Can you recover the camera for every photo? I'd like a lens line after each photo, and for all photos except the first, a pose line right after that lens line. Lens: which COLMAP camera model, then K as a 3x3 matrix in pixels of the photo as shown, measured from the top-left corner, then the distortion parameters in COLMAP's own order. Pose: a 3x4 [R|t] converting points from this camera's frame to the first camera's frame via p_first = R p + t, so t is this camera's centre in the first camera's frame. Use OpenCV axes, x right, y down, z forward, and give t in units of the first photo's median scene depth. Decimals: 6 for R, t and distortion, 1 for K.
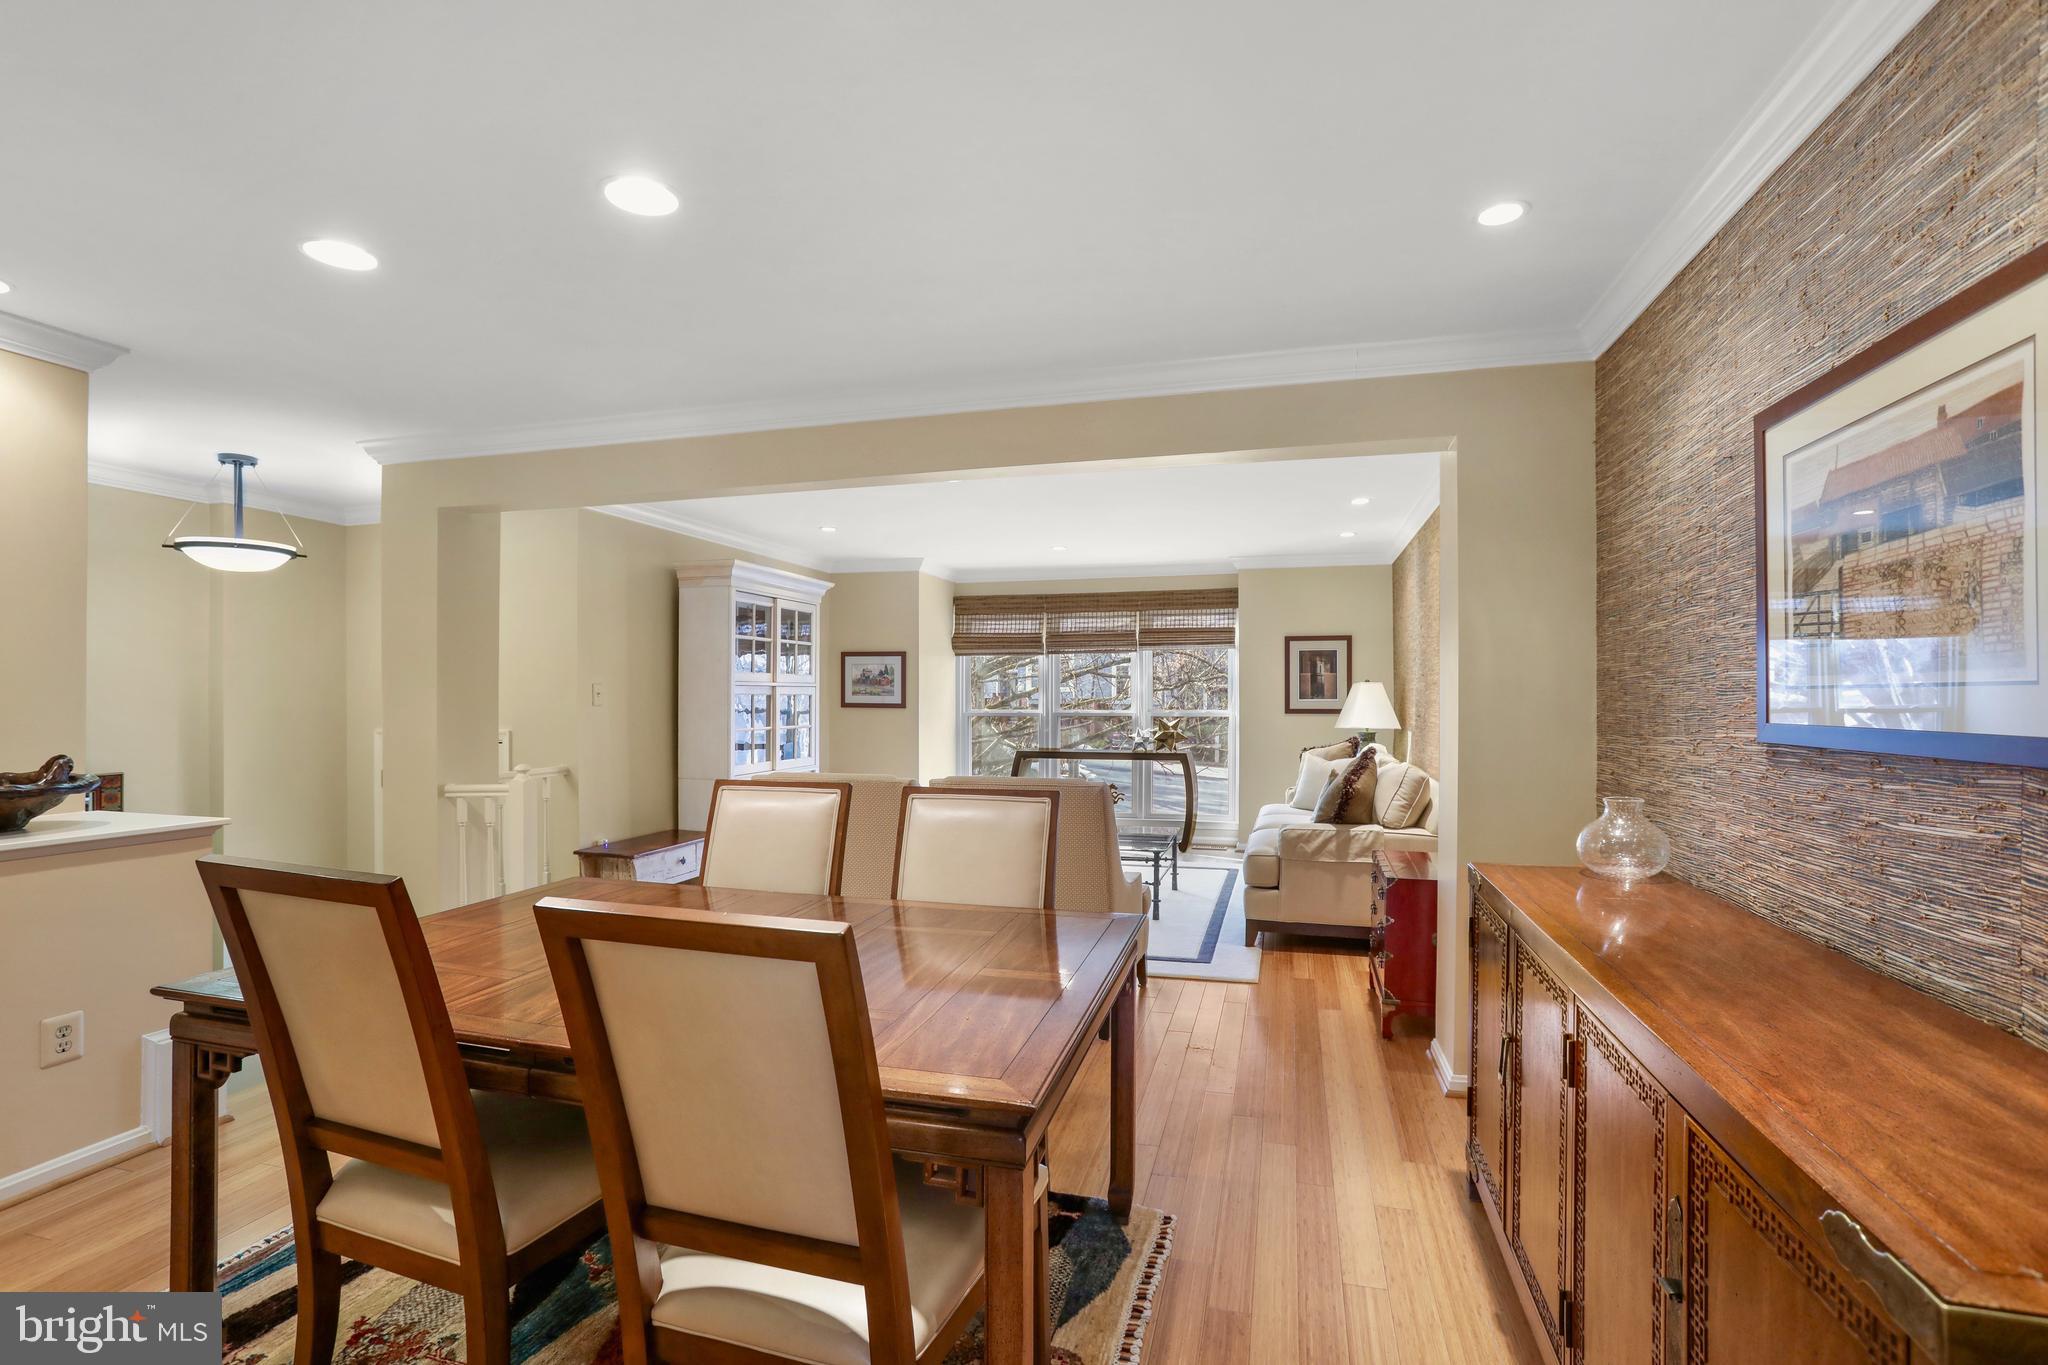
lens RADIAL K [[963.5, 0, 1031.0], [0, 963.5, 695.6], [0, 0, 1]] dist [-0.038275, 0.000273]
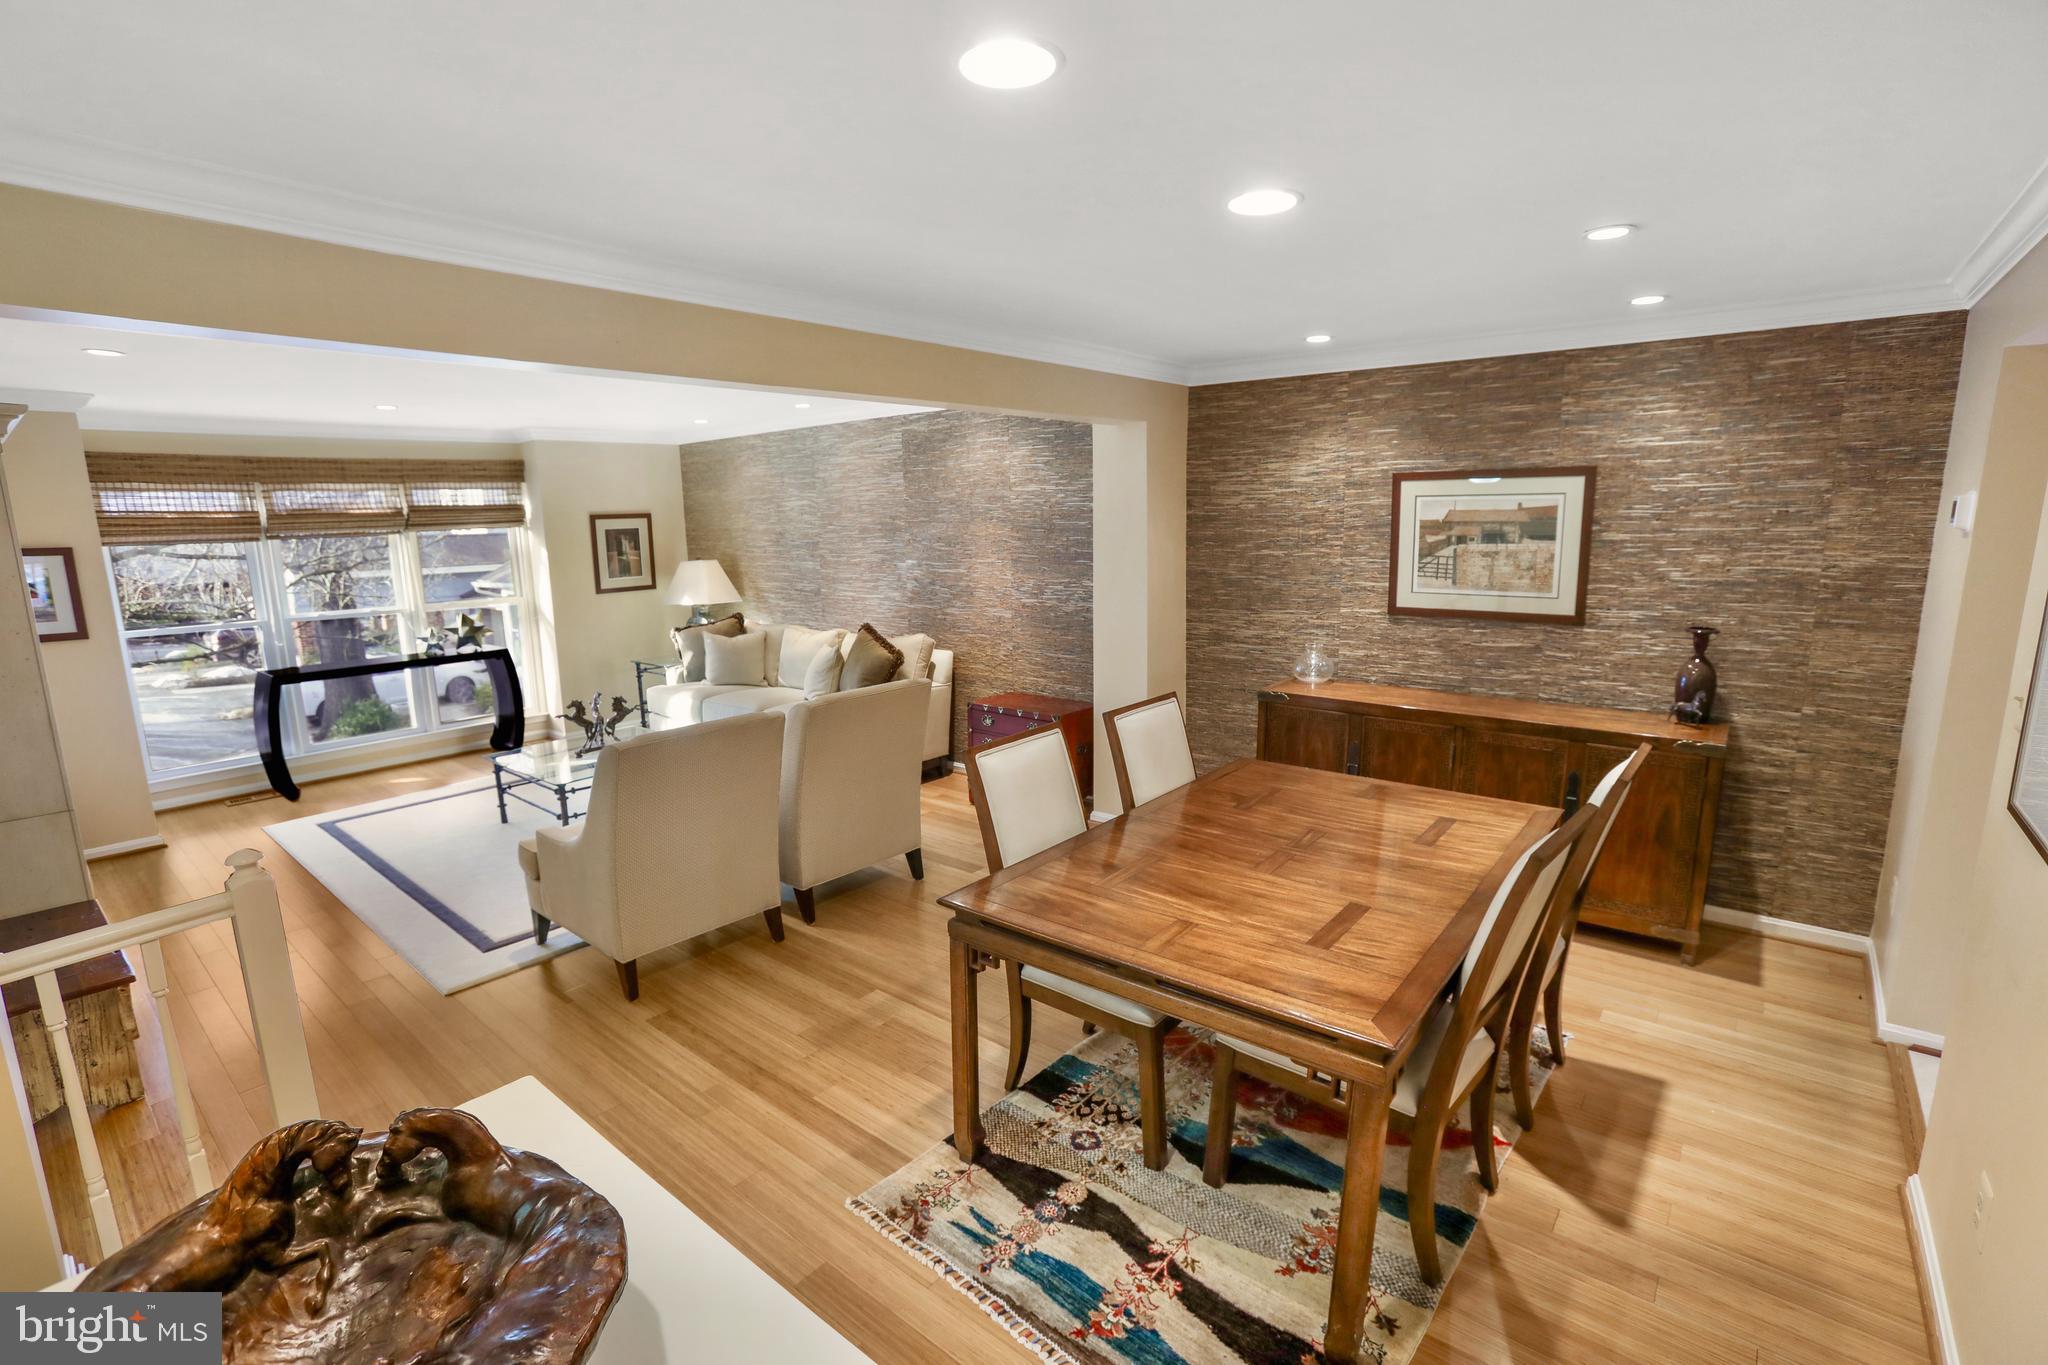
lens RADIAL K [[930.6, 0, 1024.0], [0, 930.6, 682.5], [0, 0, 1]] dist [-0.069059, 0.024666]
pose [[0.409216, -0.172010, 0.896077, -0.430745], [0.019600, 0.983500, 0.179841, -0.054890], [-0.912227, -0.056031, 0.405836, 0.224344]]
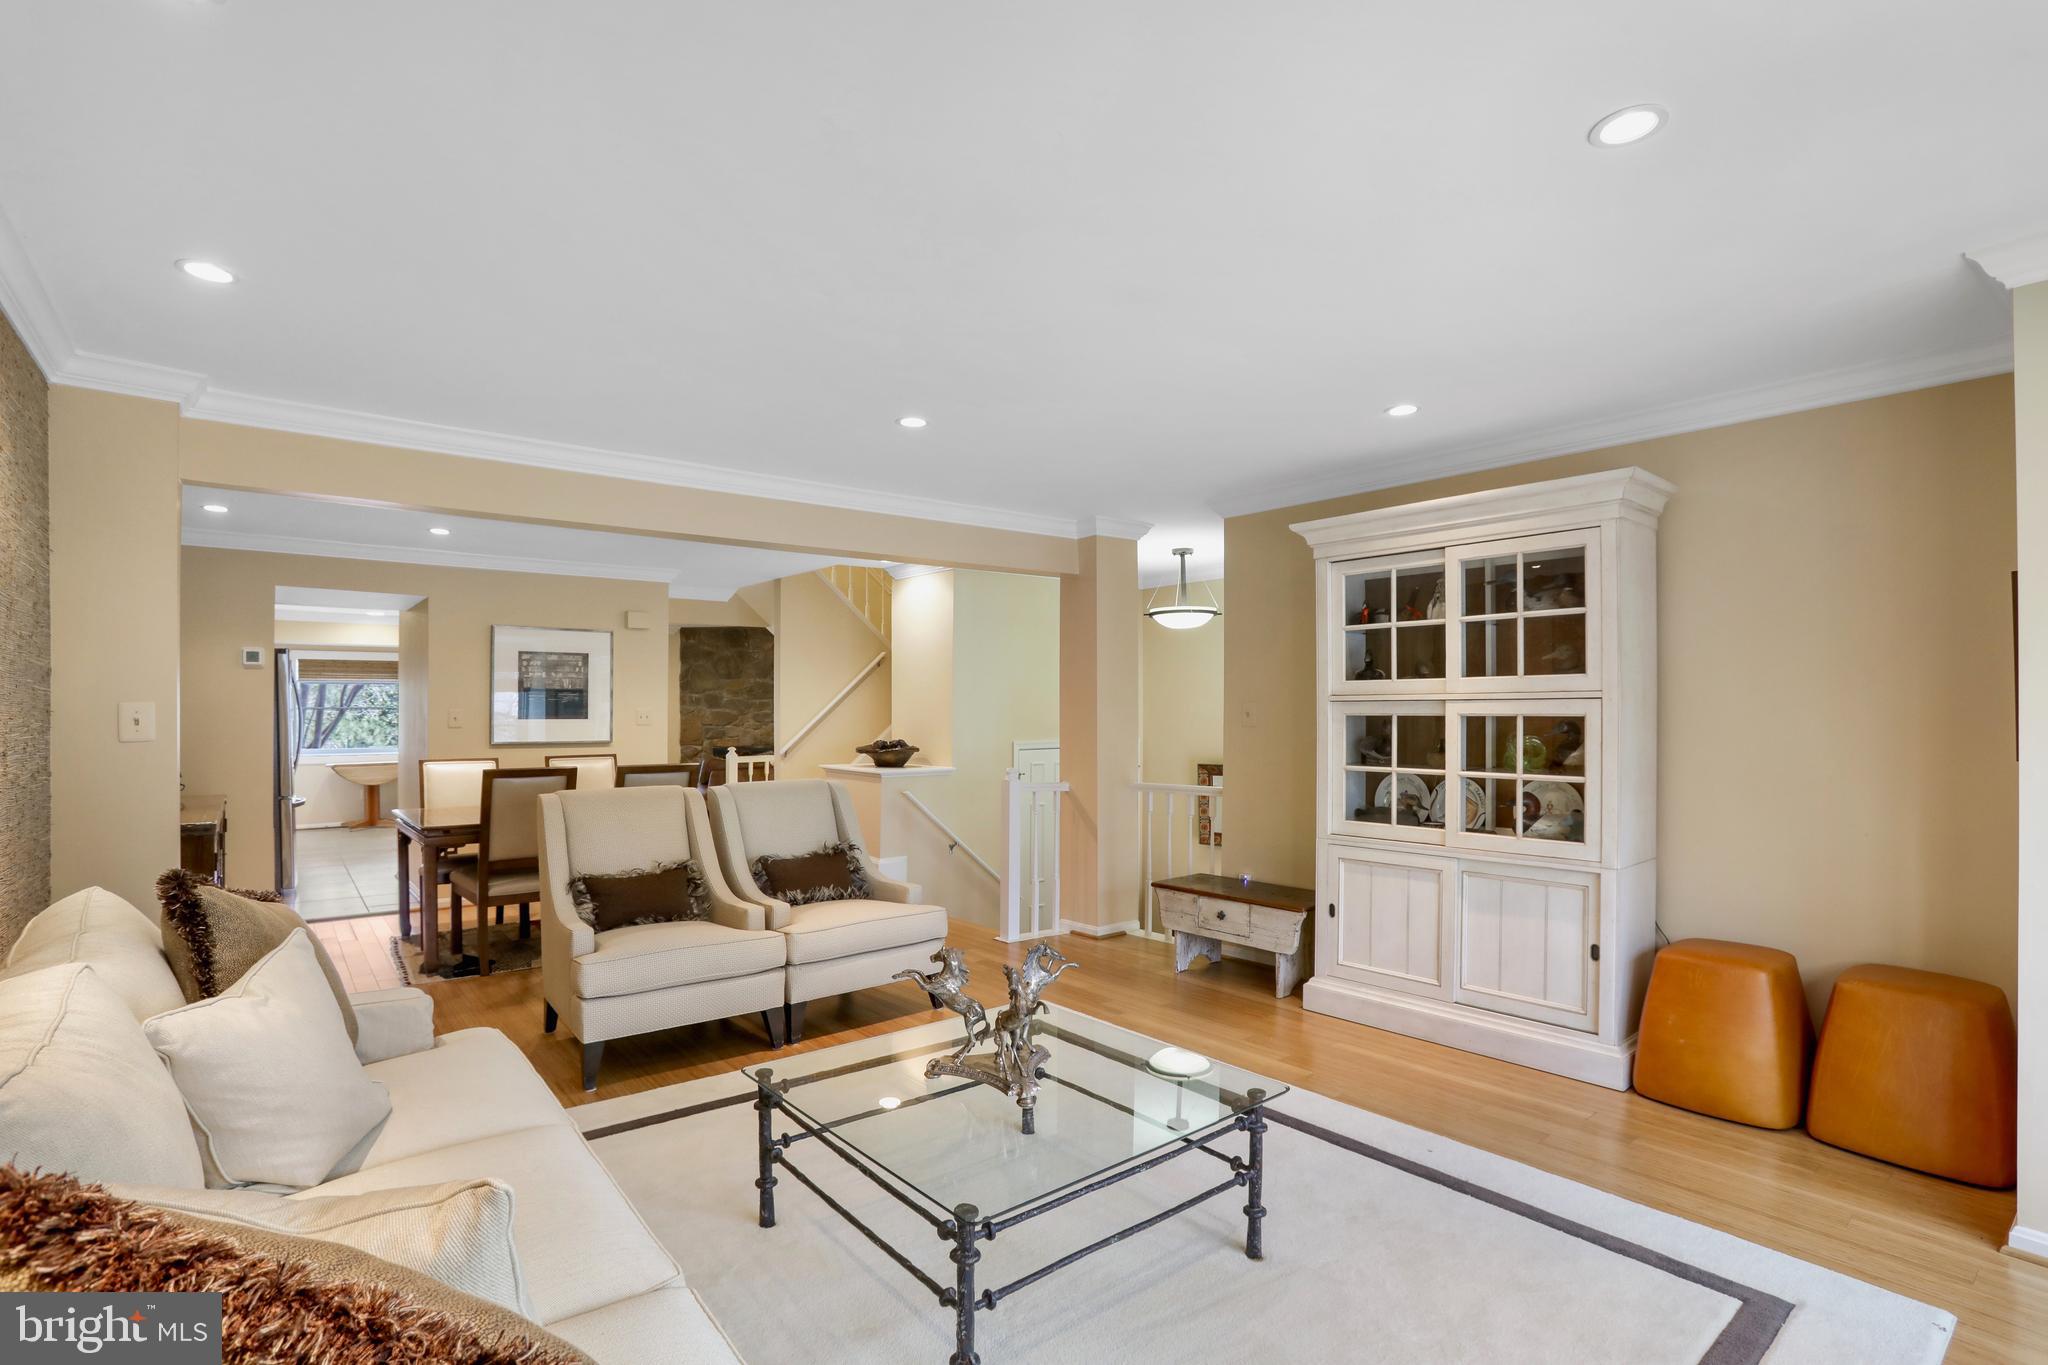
lens RADIAL K [[963.5, 0, 1031.0], [0, 963.5, 695.6], [0, 0, 1]] dist [-0.038275, 0.000273]
pose [[-0.574095, -0.005867, -0.818768, 0.303552], [0.005439, 0.999925, -0.010979, -0.006620], [0.818771, -0.010756, -0.574020, 0.983624]]
